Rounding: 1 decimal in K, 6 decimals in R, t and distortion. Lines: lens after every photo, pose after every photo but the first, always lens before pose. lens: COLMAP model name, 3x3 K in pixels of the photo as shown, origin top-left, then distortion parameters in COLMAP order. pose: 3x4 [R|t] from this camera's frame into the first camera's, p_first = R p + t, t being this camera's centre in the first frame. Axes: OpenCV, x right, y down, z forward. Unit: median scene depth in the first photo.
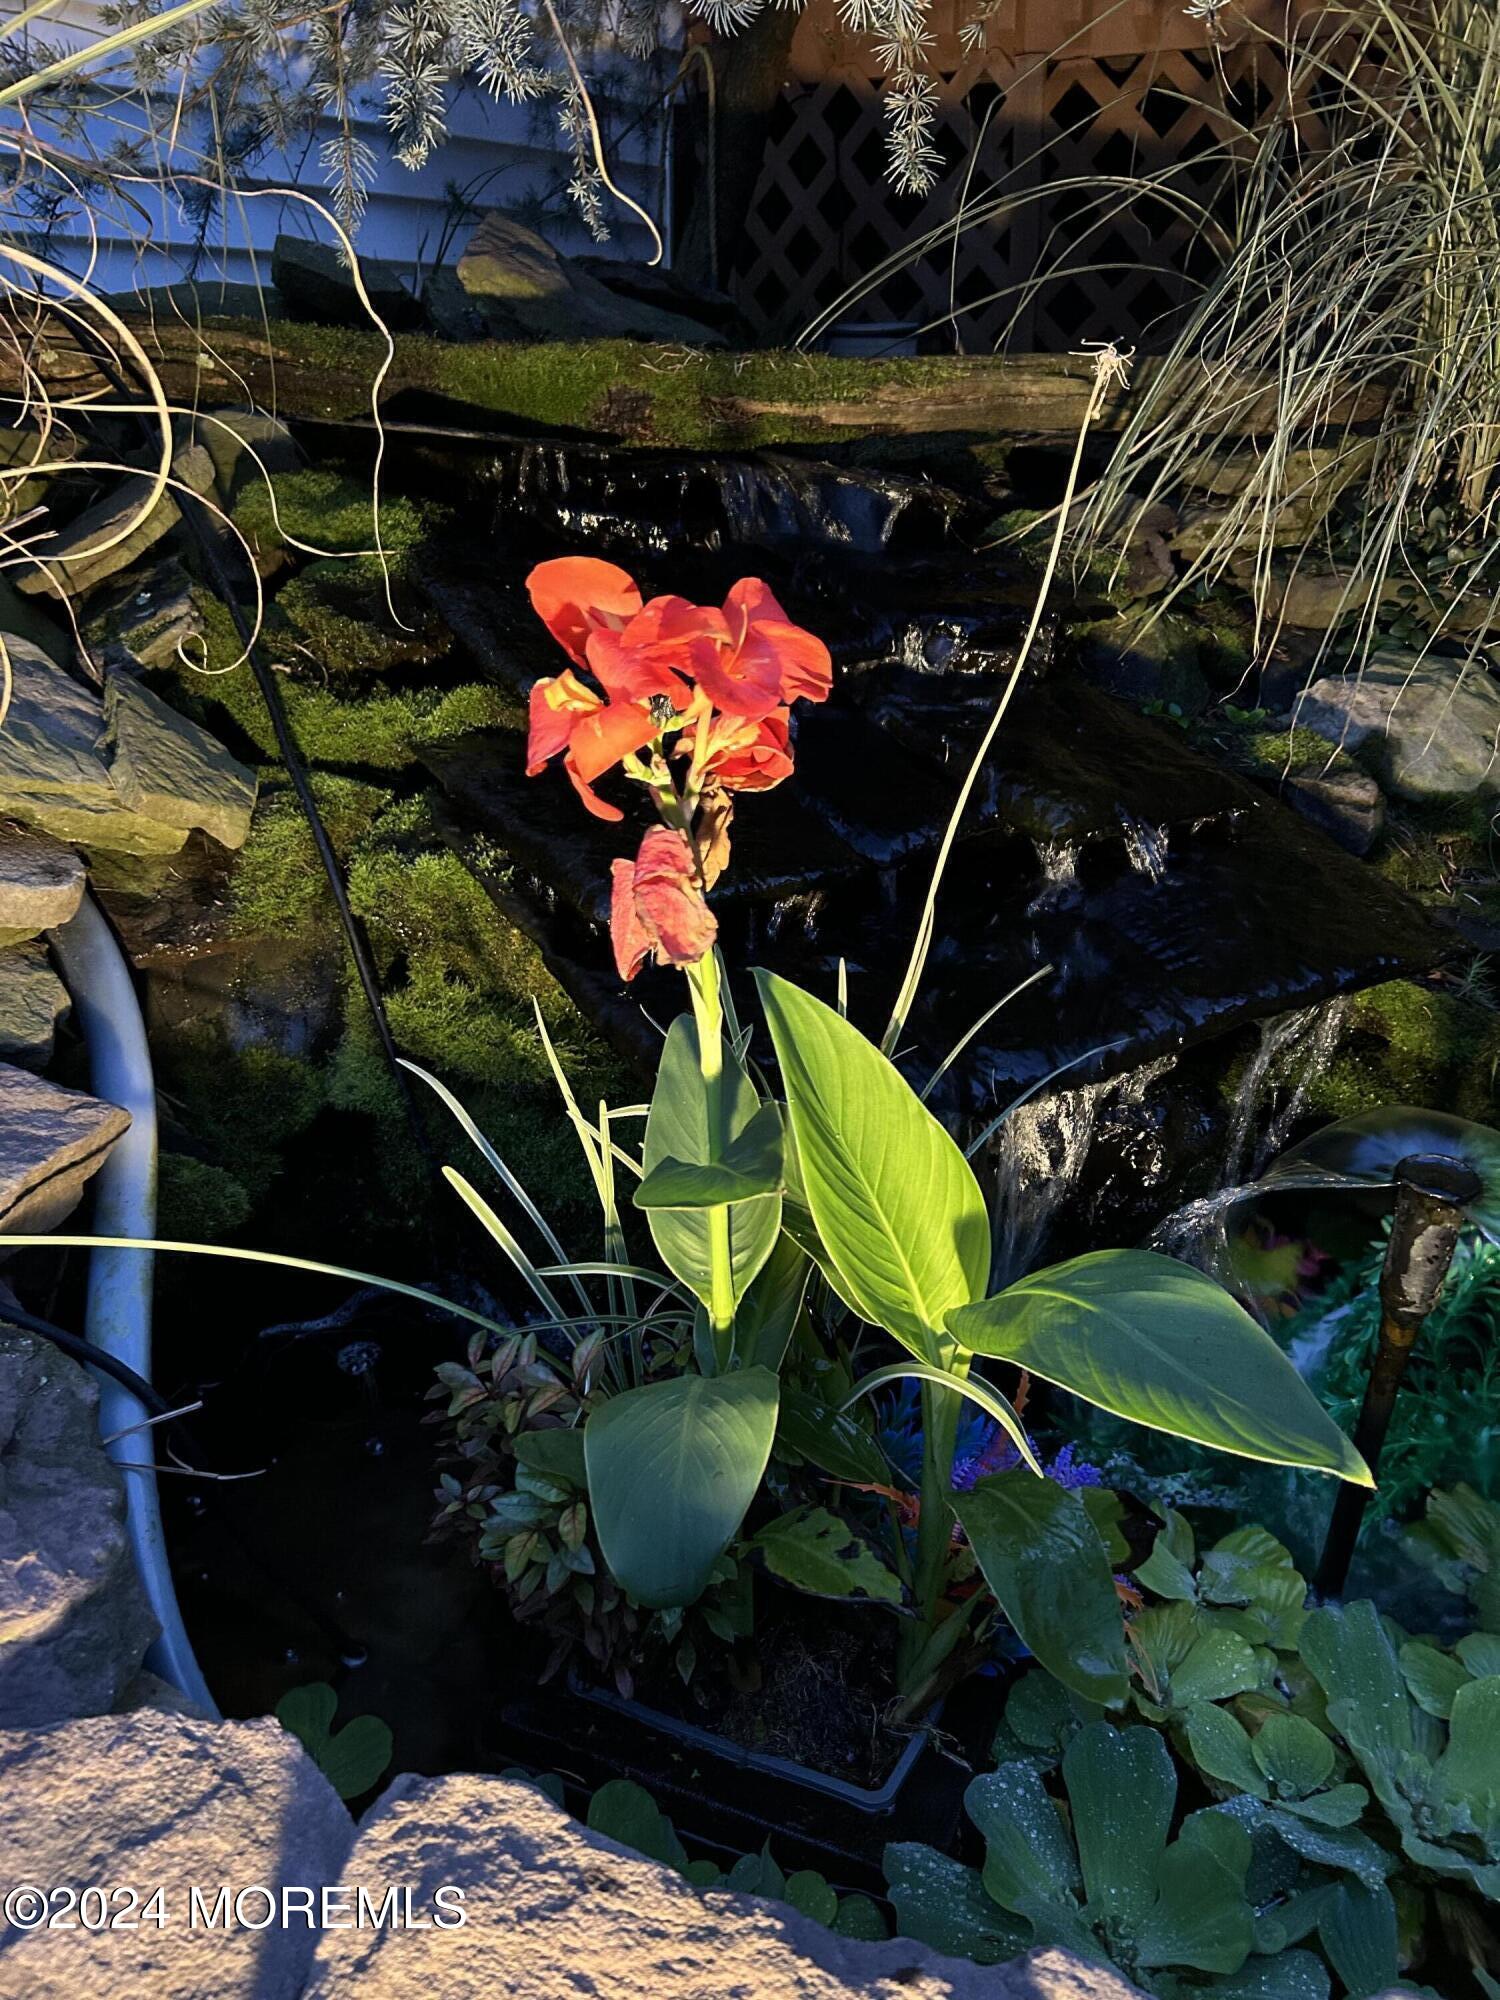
lens RADIAL K [[1503.6, 0, 741.9], [0, 1503.6, 1008.2], [0, 0, 1]] dist [0.036915, -0.037668]
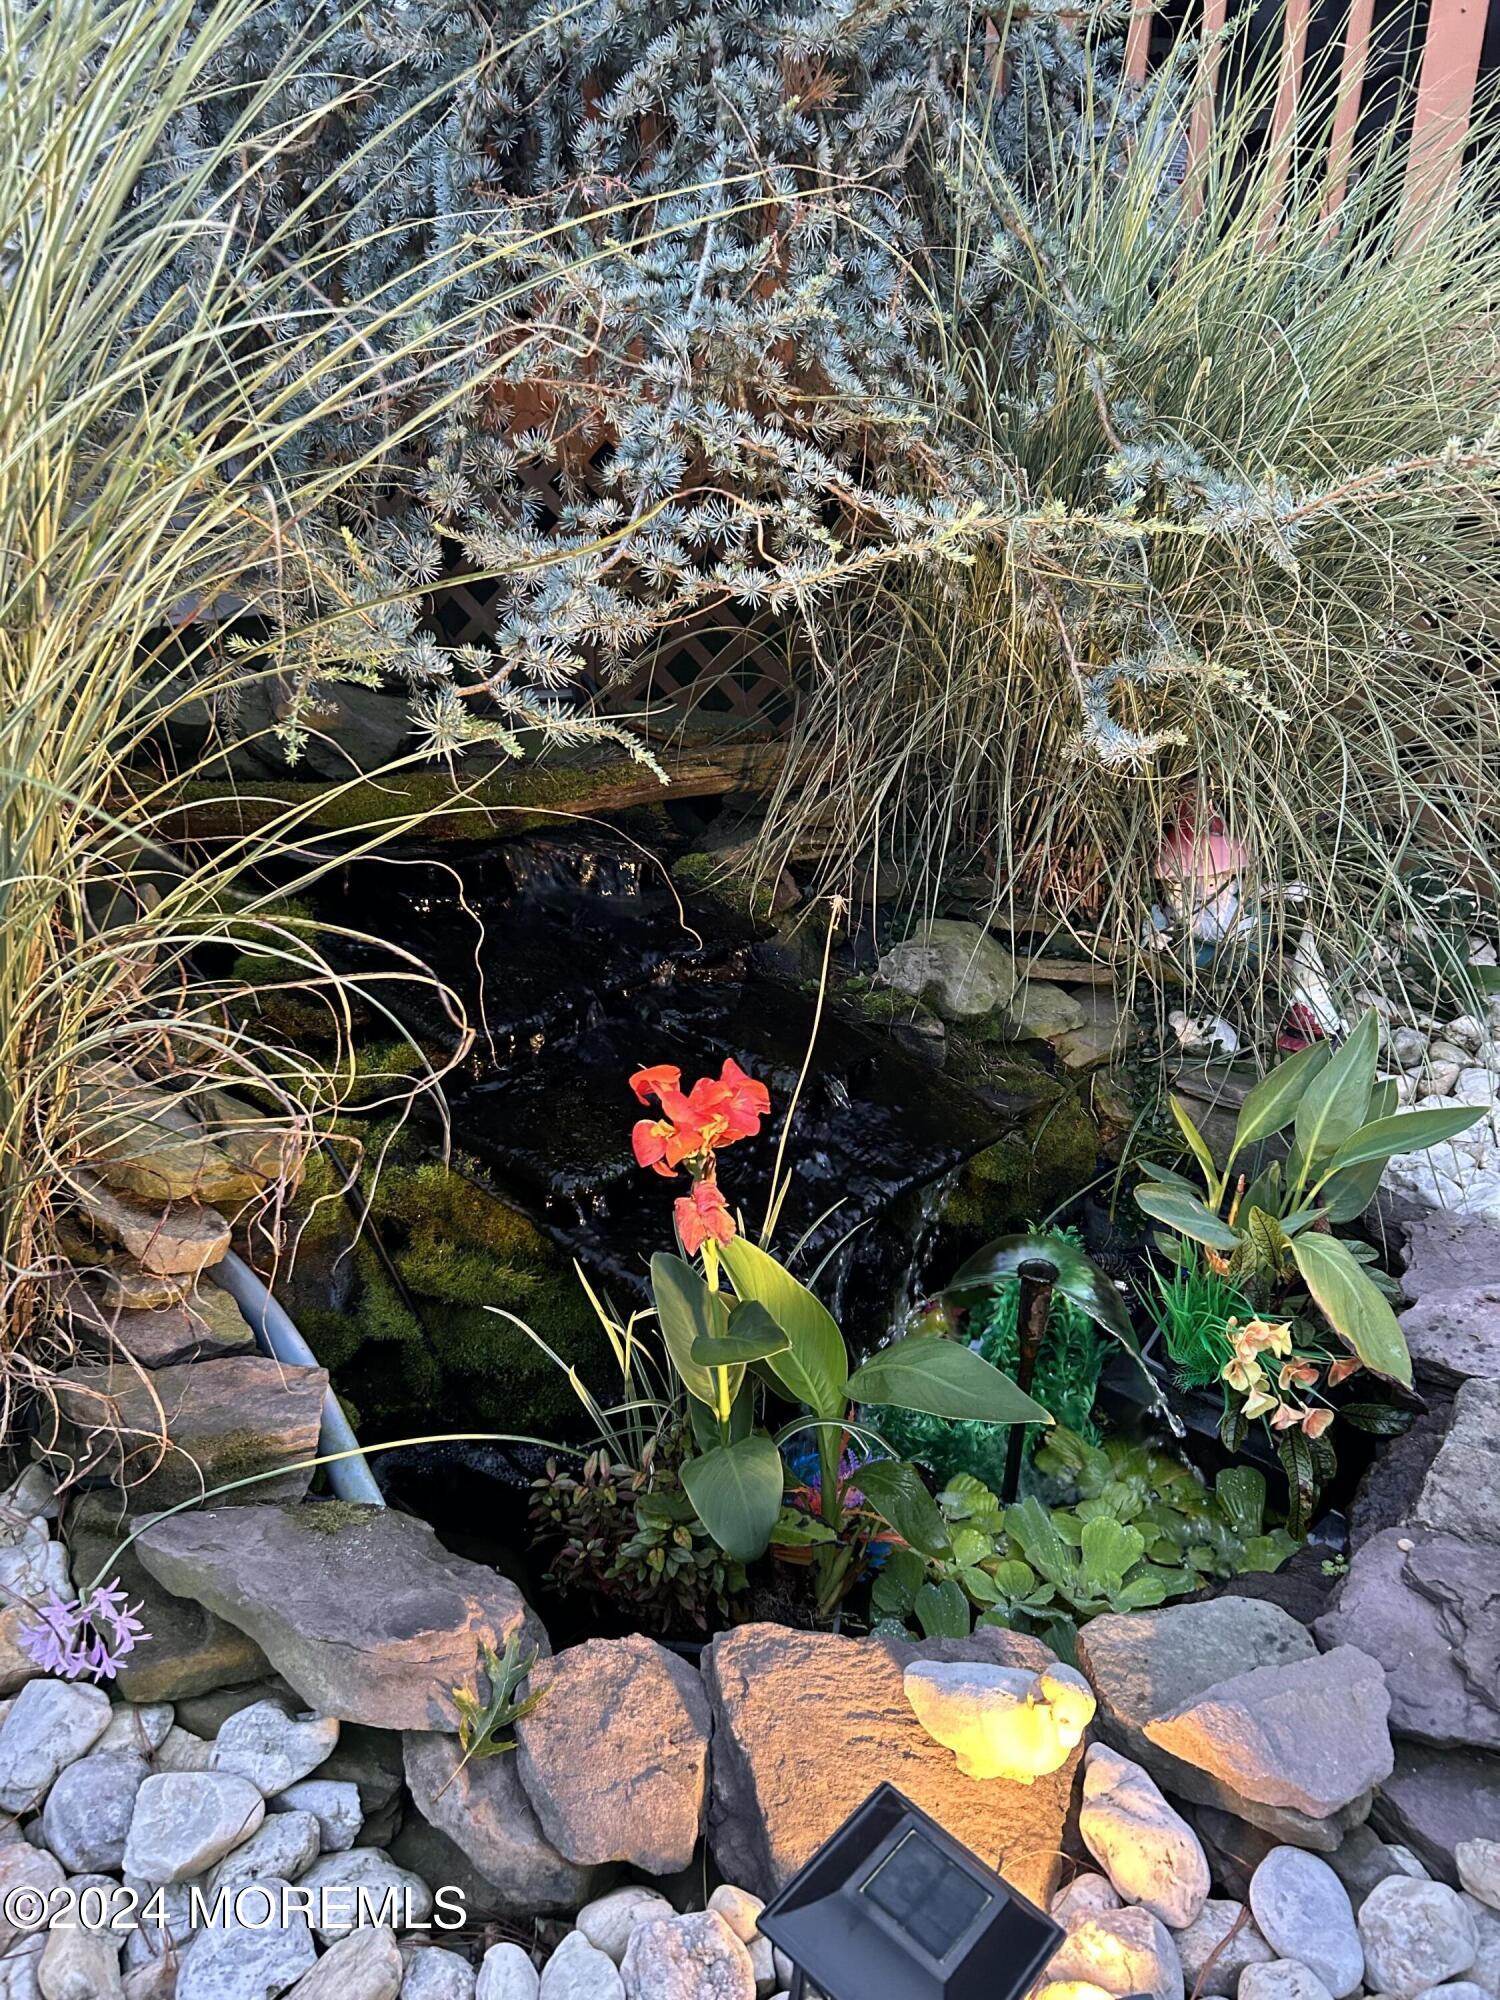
lens RADIAL K [[1503.6, 0, 741.9], [0, 1503.6, 1008.2], [0, 0, 1]] dist [0.036915, -0.037668]
pose [[0.939393, -0.125089, 0.319207, -0.479140], [0.141977, 0.989412, -0.030098, -0.217255], [-0.312062, 0.073594, 0.947207, -0.758582]]
